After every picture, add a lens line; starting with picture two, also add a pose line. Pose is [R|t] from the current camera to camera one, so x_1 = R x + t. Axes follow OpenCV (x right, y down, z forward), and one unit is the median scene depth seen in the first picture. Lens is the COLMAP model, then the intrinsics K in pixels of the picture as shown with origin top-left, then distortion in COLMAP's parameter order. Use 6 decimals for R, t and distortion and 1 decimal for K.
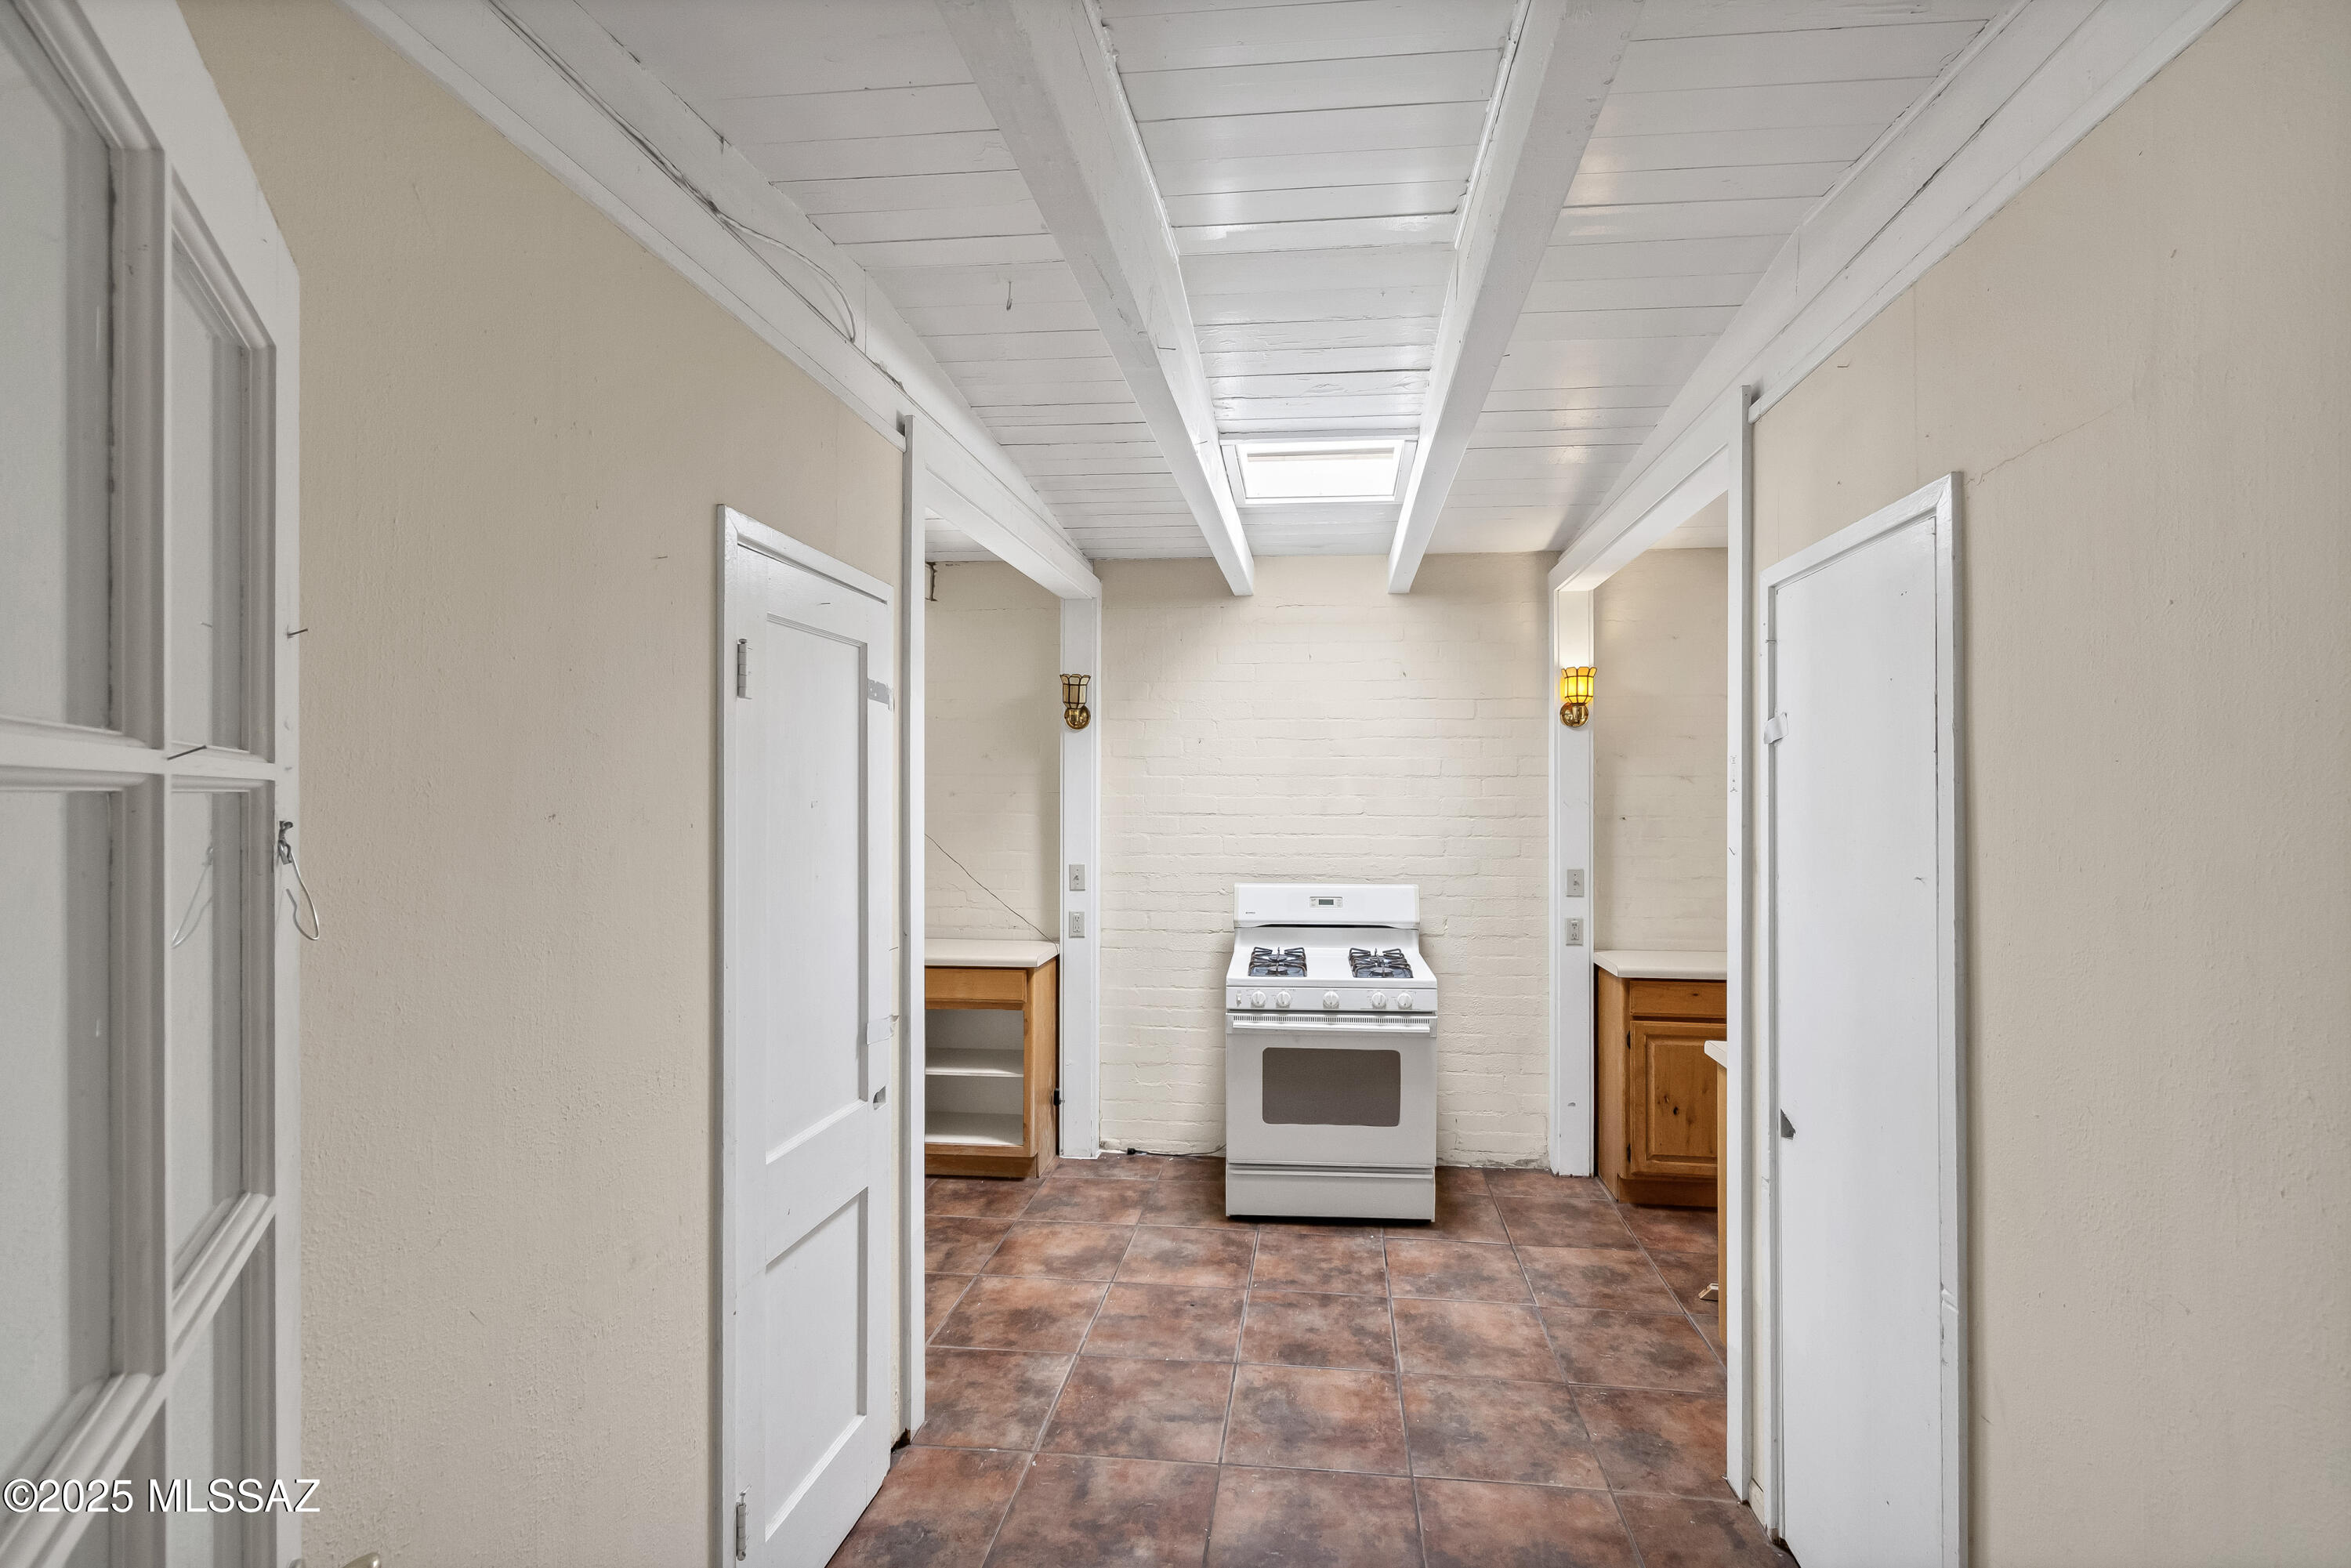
lens RADIAL K [[1069.3, 0, 1228.6], [0, 1069.3, 799.8], [0, 0, 1]] dist [0.003982, 0.000151]
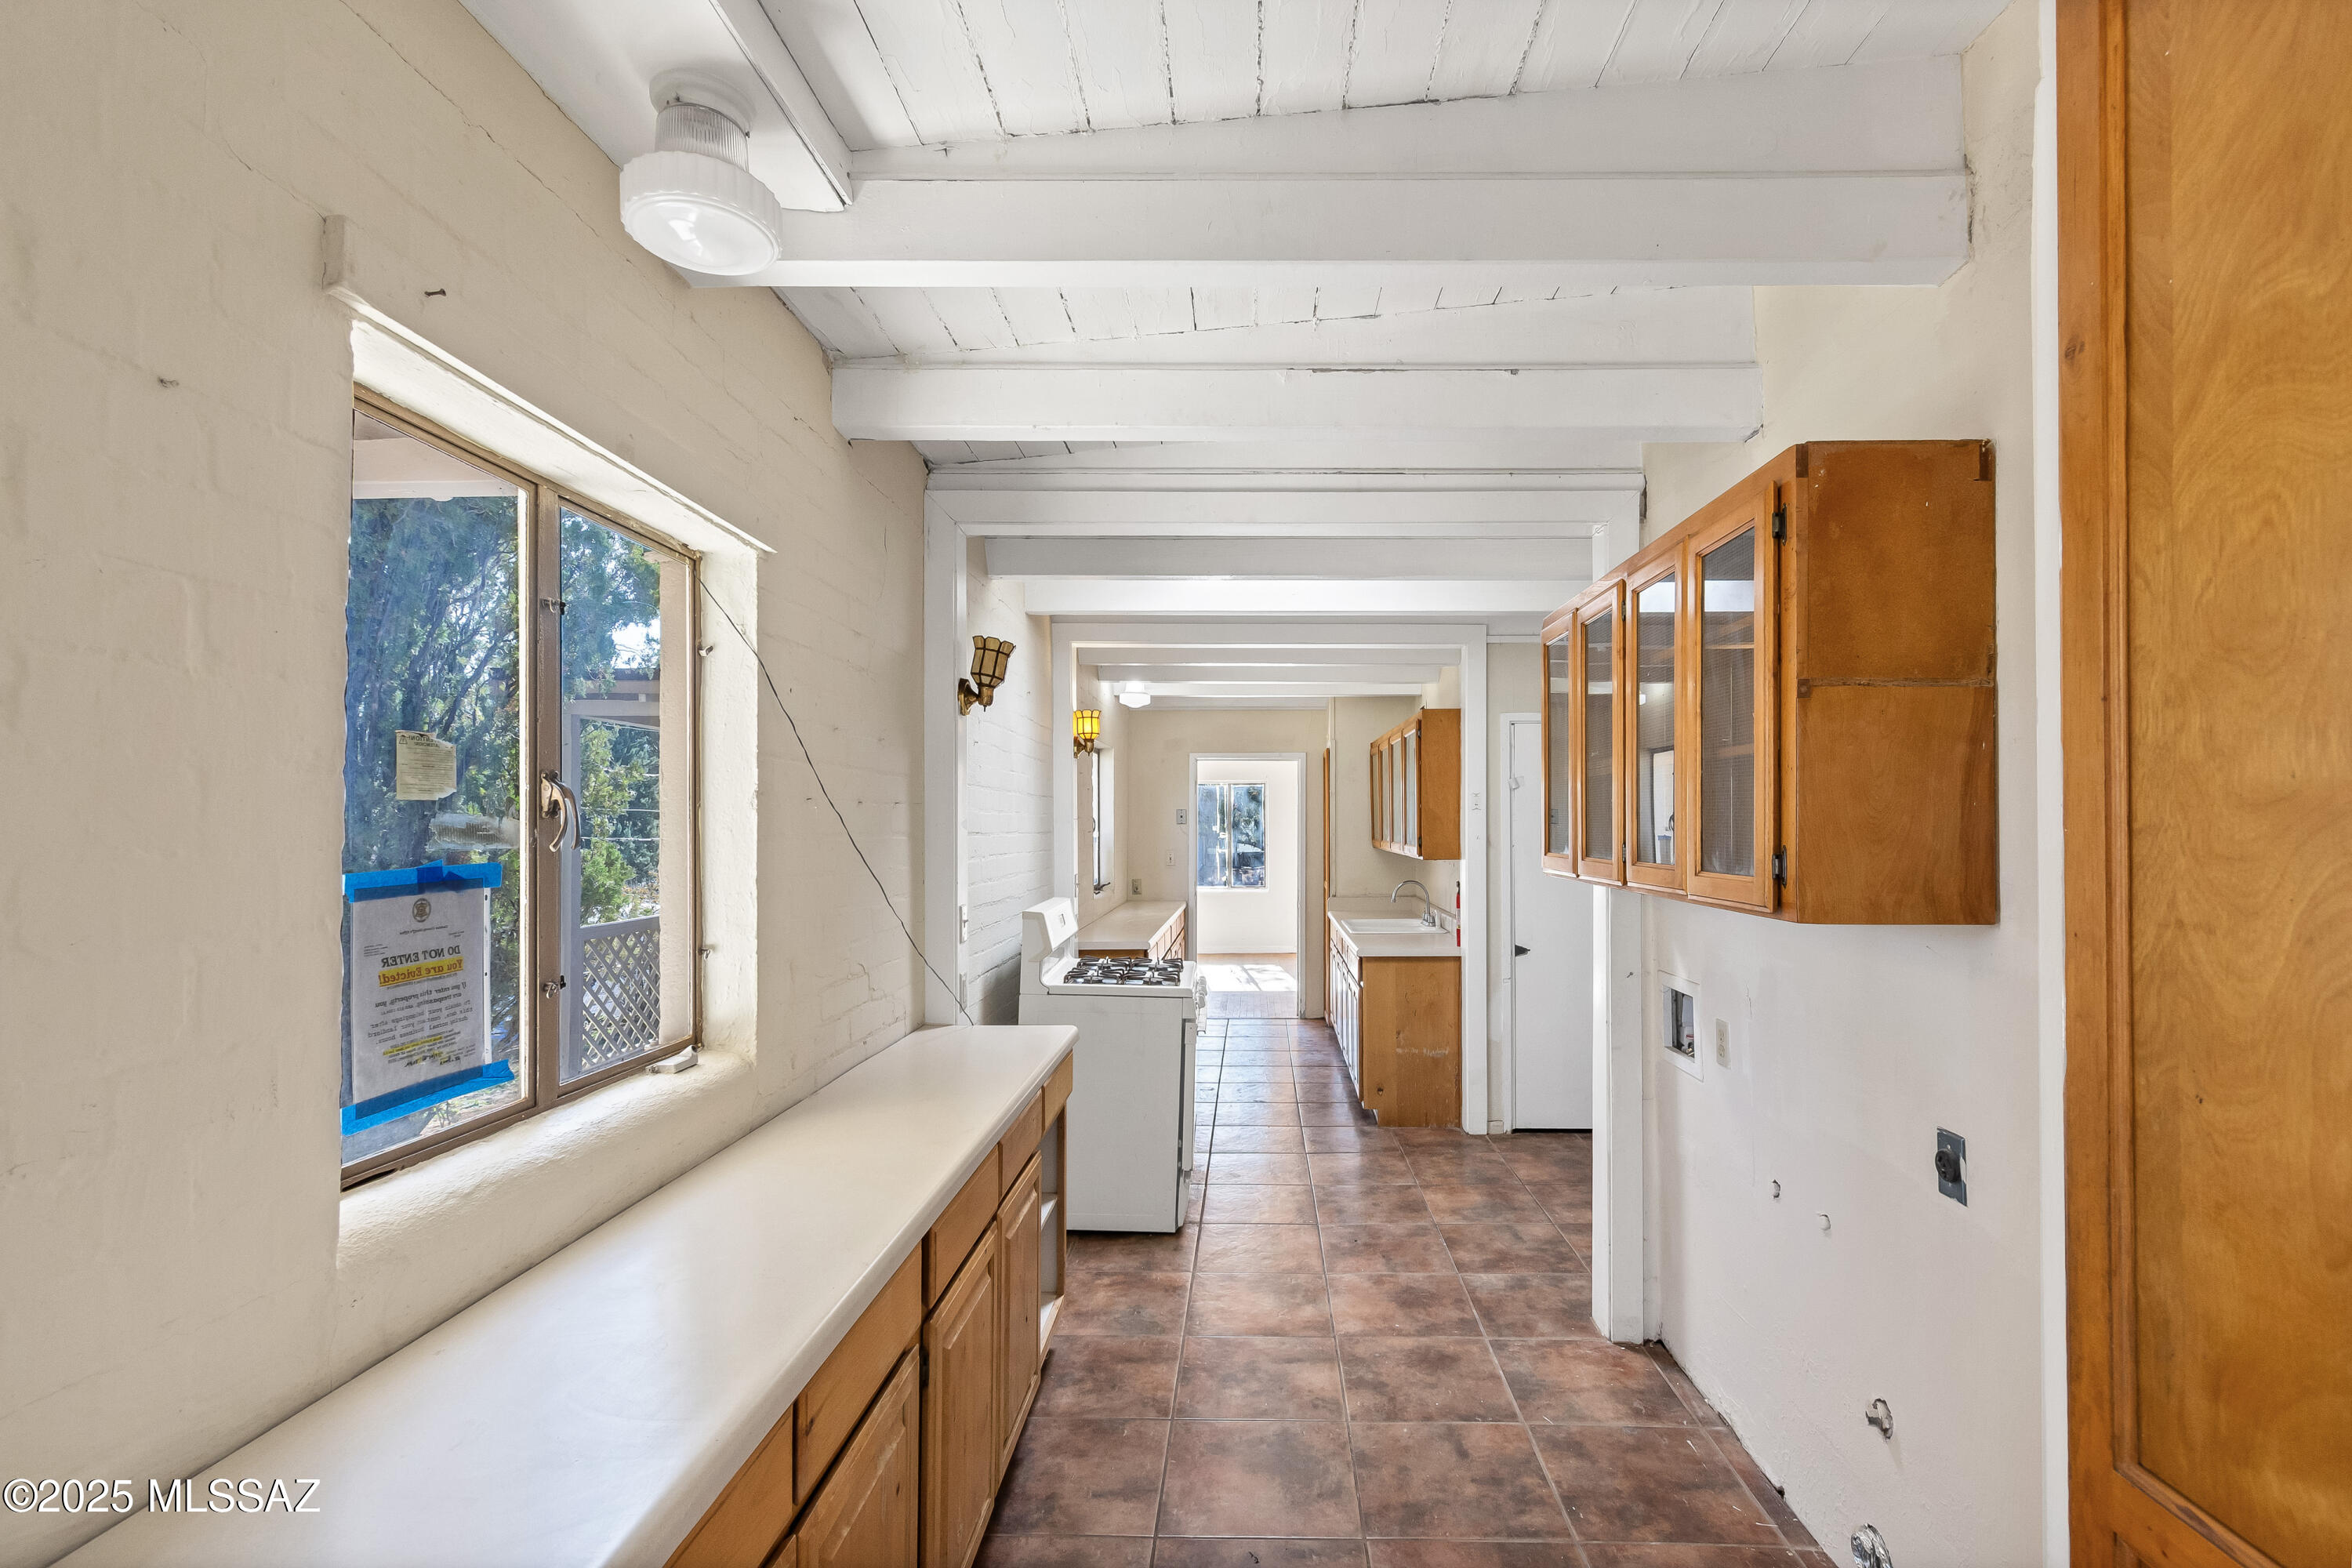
lens RADIAL K [[1069.8, 0, 1237.0], [0, 1069.8, 815.9], [0, 0, 1]] dist [0.003982, 0.000151]
pose [[-0.085311, 0.005461, 0.996339, -1.169108], [0.011761, 0.999921, -0.004473, 0.008043], [-0.996285, 0.011336, -0.085369, 1.194555]]
